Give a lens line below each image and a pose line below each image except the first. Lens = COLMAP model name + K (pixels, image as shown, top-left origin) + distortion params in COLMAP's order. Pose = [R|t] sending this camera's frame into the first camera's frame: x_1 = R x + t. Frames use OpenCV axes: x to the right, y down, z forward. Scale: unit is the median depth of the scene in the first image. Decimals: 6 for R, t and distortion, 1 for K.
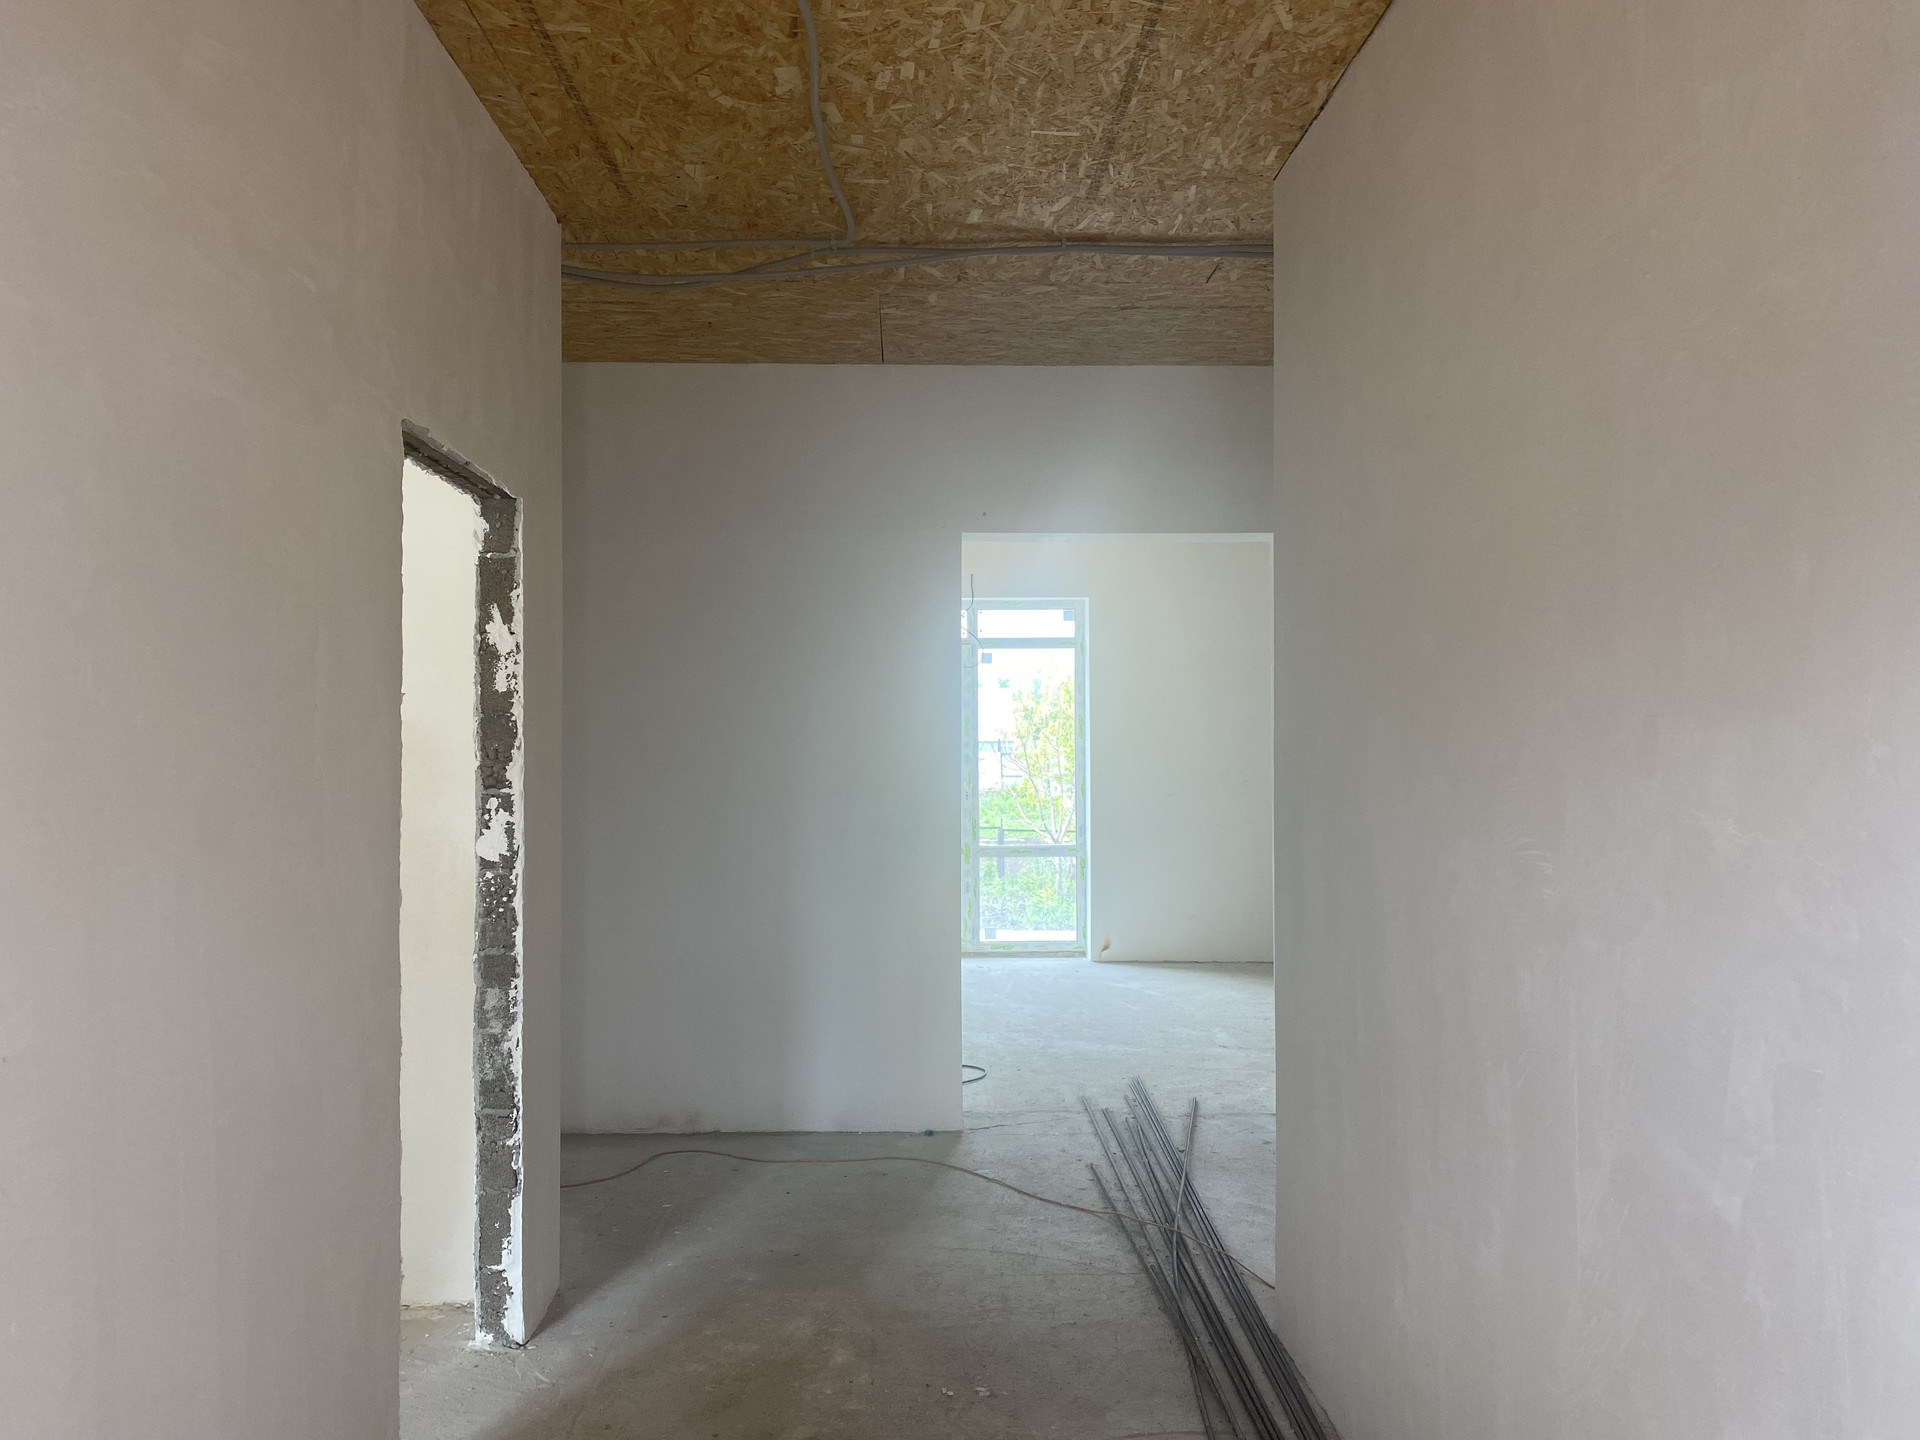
lens RADIAL K [[1500.0, 0, 934.4], [0, 1500.0, 722.9], [0, 0, 1]] dist [0.008966, -0.022665]
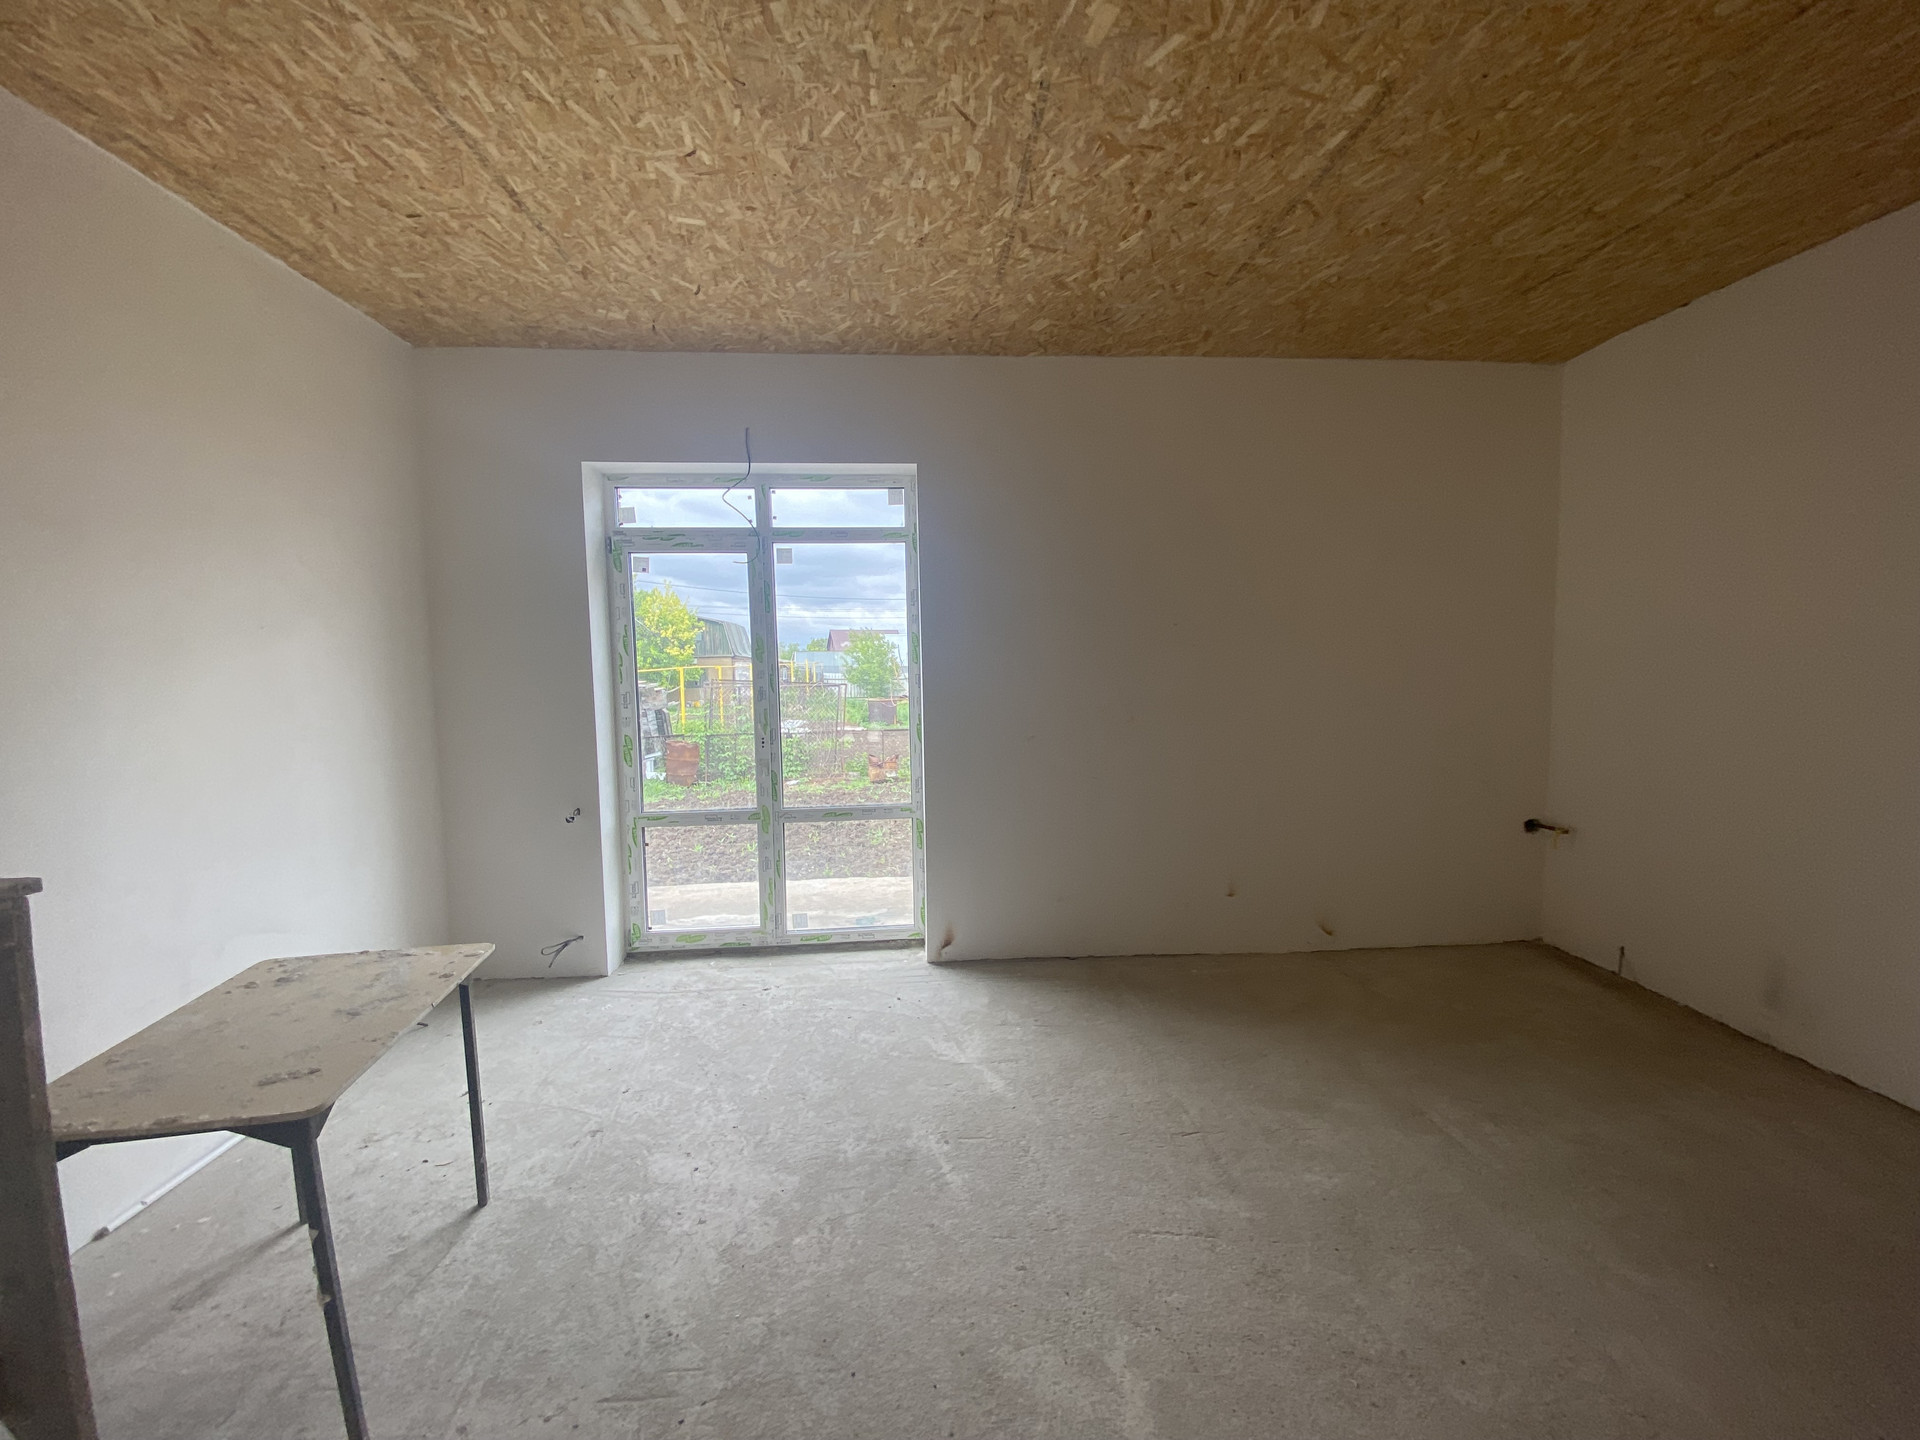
lens RADIAL K [[788.2, 0, 1001.4], [0, 788.2, 719.7], [0, 0, 1]] dist [-0.001136, -0.009298]
pose [[0.995294, -0.018716, 0.095077, 0.261719], [0.010719, 0.996414, 0.083929, 0.015625], [-0.096307, -0.082515, 0.991926, 1.520016]]
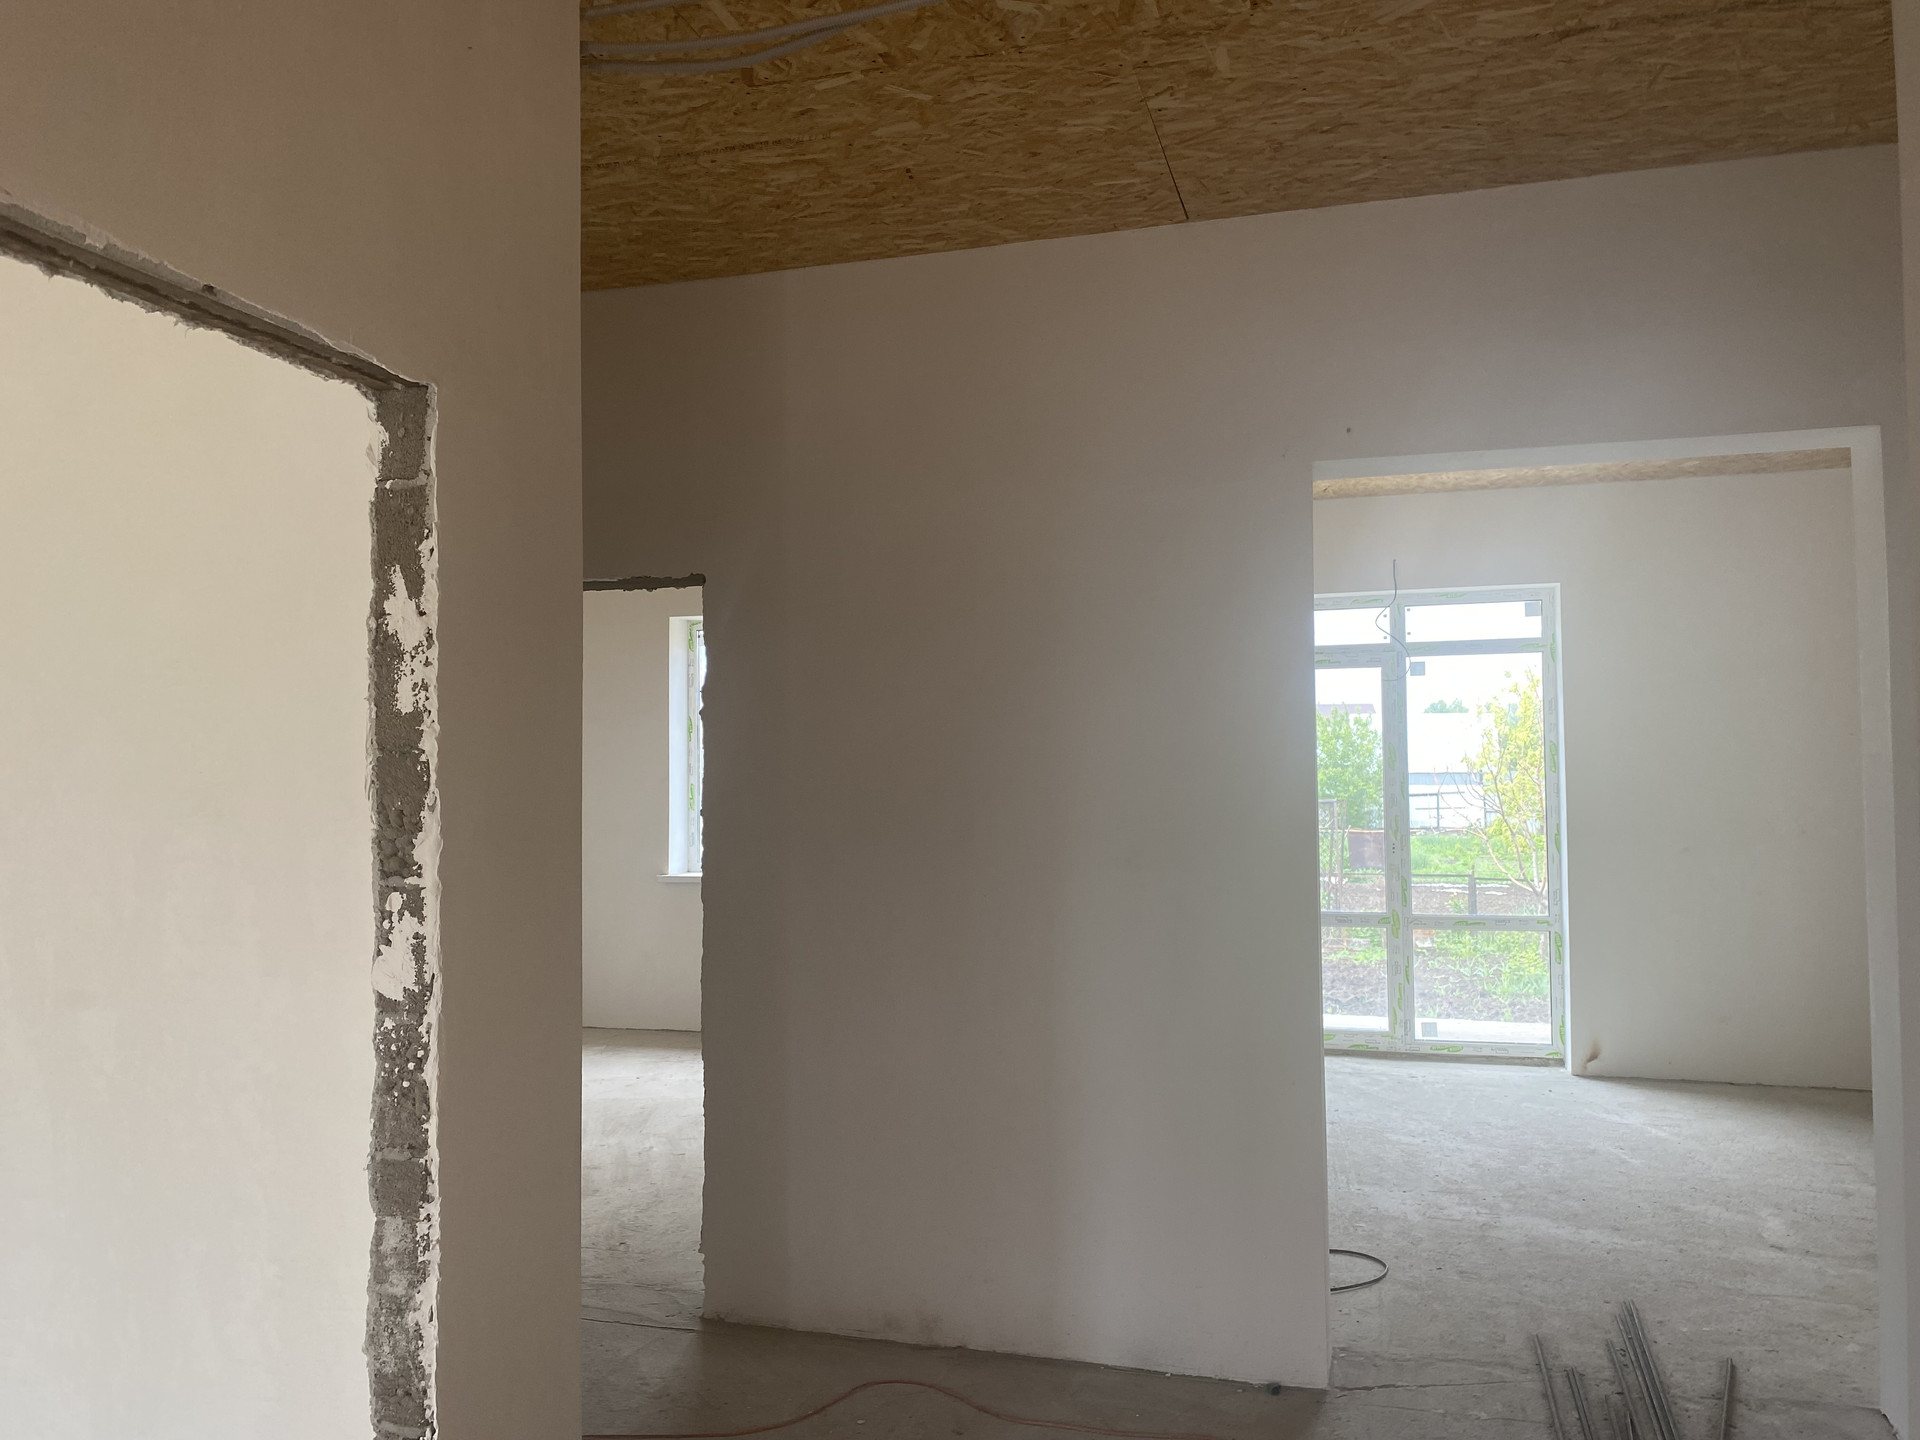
lens RADIAL K [[1500.0, 0, 923.9], [0, 1500.0, 723.5], [0, 0, 1]] dist [0.008966, -0.022665]
pose [[0.950024, -0.016355, -0.311747, 0.085108], [0.009971, 0.999707, -0.022062, -0.001517], [0.312016, 0.017851, 0.949909, 0.474991]]
